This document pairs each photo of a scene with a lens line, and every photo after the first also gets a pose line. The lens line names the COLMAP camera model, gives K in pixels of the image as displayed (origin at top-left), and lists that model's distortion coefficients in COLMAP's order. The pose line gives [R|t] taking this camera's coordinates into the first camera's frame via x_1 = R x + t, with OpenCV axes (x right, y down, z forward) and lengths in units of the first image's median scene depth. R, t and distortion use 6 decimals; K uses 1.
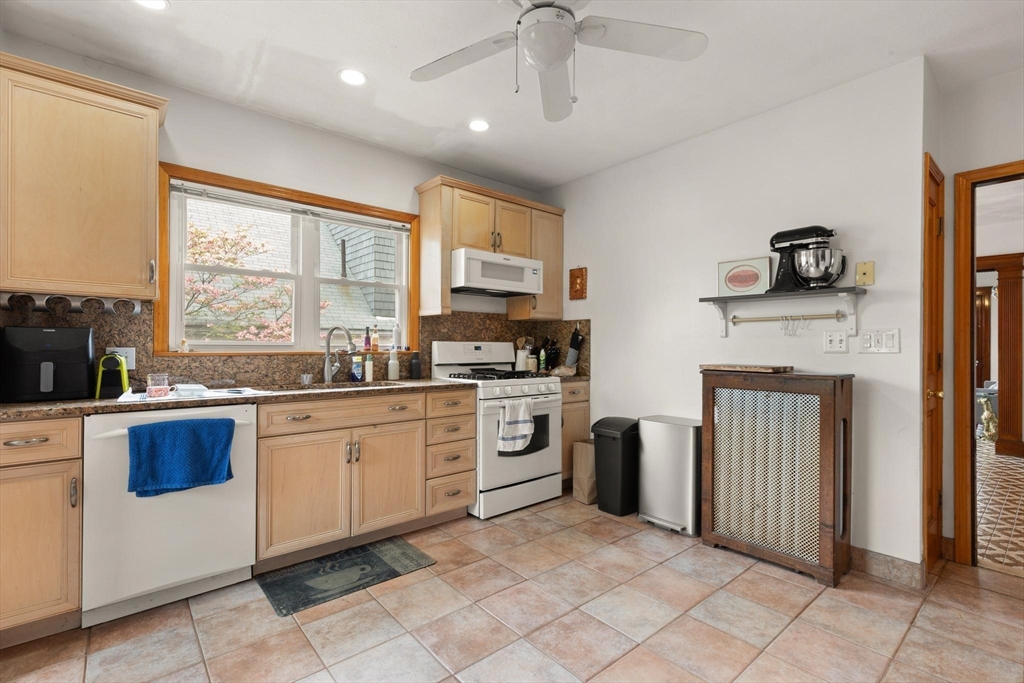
lens RADIAL K [[471.0, 0, 515.9], [0, 471.0, 343.9], [0, 0, 1]] dist [0.016460, -0.001844]
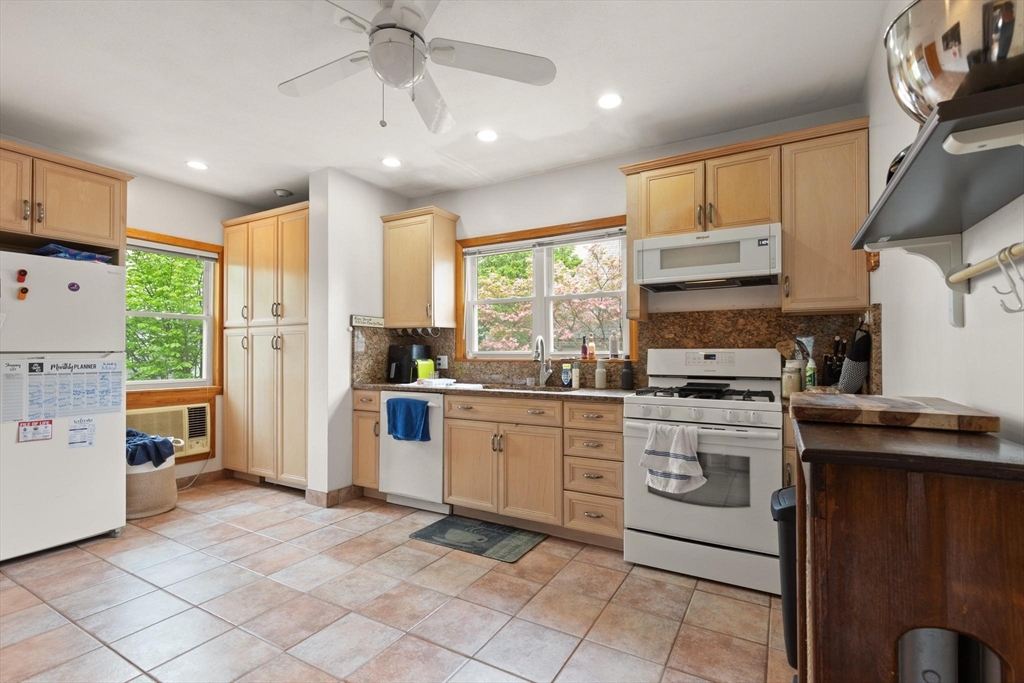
lens RADIAL K [[471.0, 0, 513.7], [0, 471.0, 346.6], [0, 0, 1]] dist [0.016460, -0.001844]
pose [[0.328417, -0.020203, -0.944317, 0.703312], [0.003392, 0.999790, -0.020211, 0.008442], [0.944527, 0.003435, 0.328416, 0.568390]]
